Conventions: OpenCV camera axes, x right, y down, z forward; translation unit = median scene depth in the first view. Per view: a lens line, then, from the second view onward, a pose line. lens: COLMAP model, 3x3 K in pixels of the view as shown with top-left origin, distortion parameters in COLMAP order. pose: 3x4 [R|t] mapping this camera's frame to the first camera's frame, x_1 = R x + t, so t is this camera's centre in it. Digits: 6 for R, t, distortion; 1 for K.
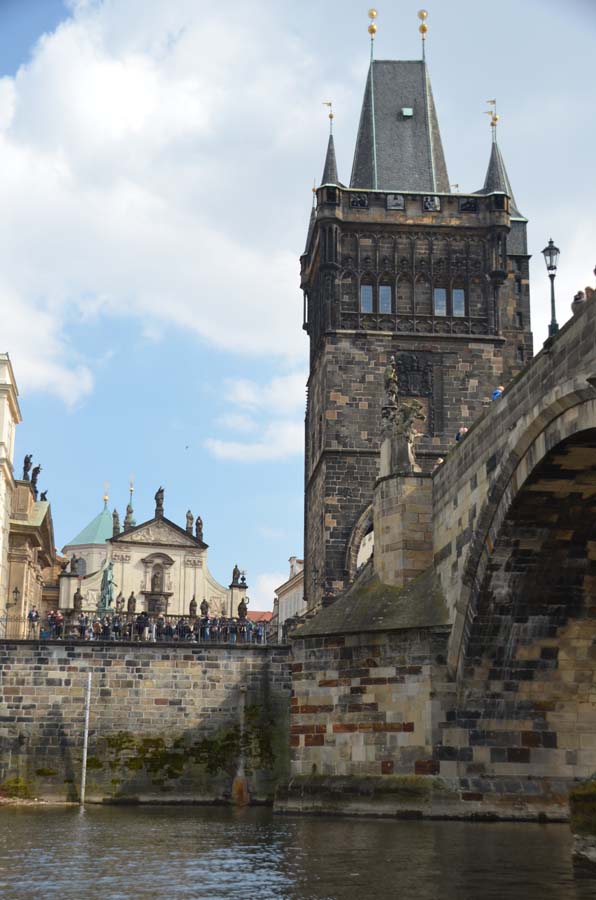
lens RADIAL K [[1203.0, 0, 299.0], [0, 1203.0, 453.6], [0, 0, 1]] dist [0.148364, 0.000000]
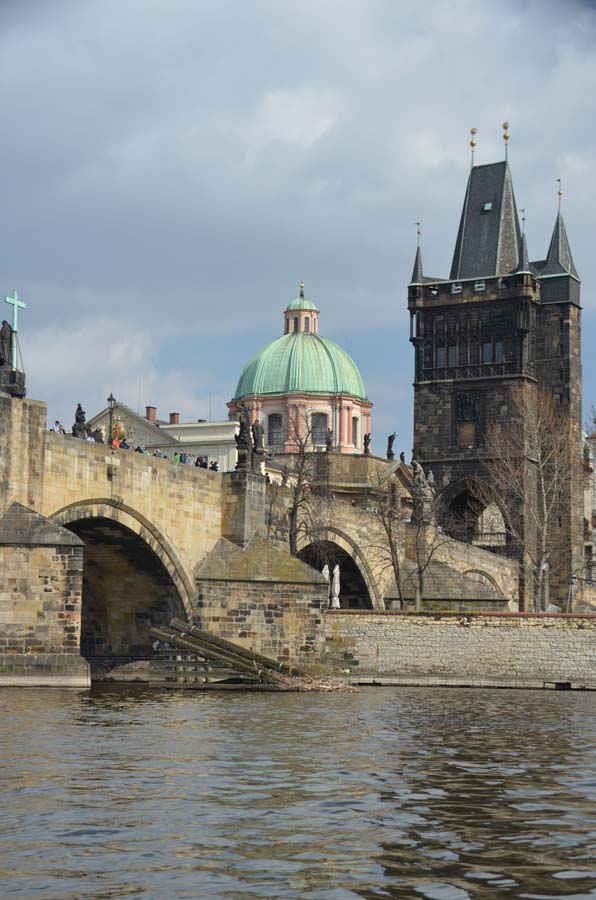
lens RADIAL K [[1700.8, 0, 297.7], [0, 1700.8, 449.7], [0, 0, 1]] dist [0.007185, 0.000000]
pose [[0.829266, -0.067363, -0.554779, 1.062886], [0.138286, 0.986571, 0.086913, -0.219416], [0.541474, -0.148792, 0.827446, -0.867435]]
